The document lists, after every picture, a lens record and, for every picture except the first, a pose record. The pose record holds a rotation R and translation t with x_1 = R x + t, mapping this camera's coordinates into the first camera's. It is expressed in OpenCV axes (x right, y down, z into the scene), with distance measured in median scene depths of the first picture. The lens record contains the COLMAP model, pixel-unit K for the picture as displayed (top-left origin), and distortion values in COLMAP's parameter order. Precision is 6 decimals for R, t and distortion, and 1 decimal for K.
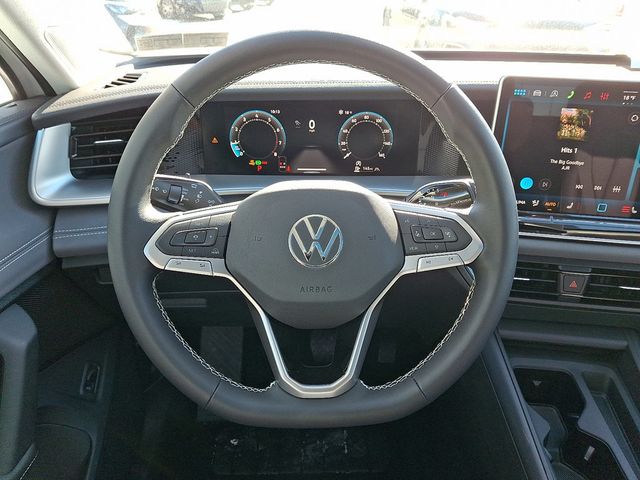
lens RADIAL K [[464.1, 0, 320.0], [0, 464.1, 240.0], [0, 0, 1]] dist [0.048514, -0.001064]
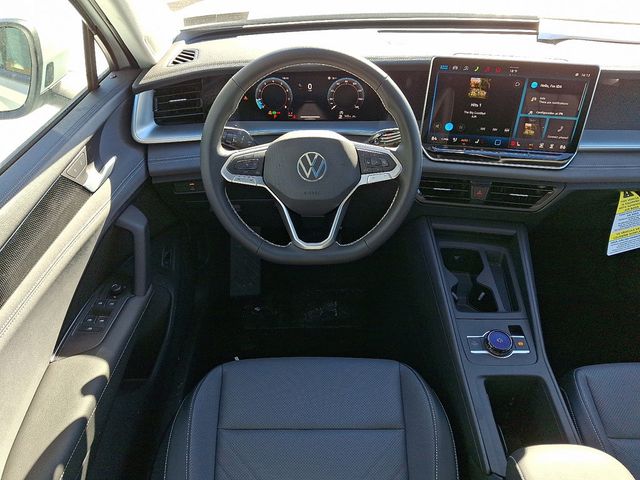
lens RADIAL K [[464.1, 0, 320.0], [0, 464.1, 240.0], [0, 0, 1]] dist [0.048514, -0.001064]
pose [[0.999988, -0.004538, -0.001961, 0.017050], [0.004800, 0.986209, 0.165436, -0.010459], [0.001183, -0.165443, 0.986219, -0.601504]]
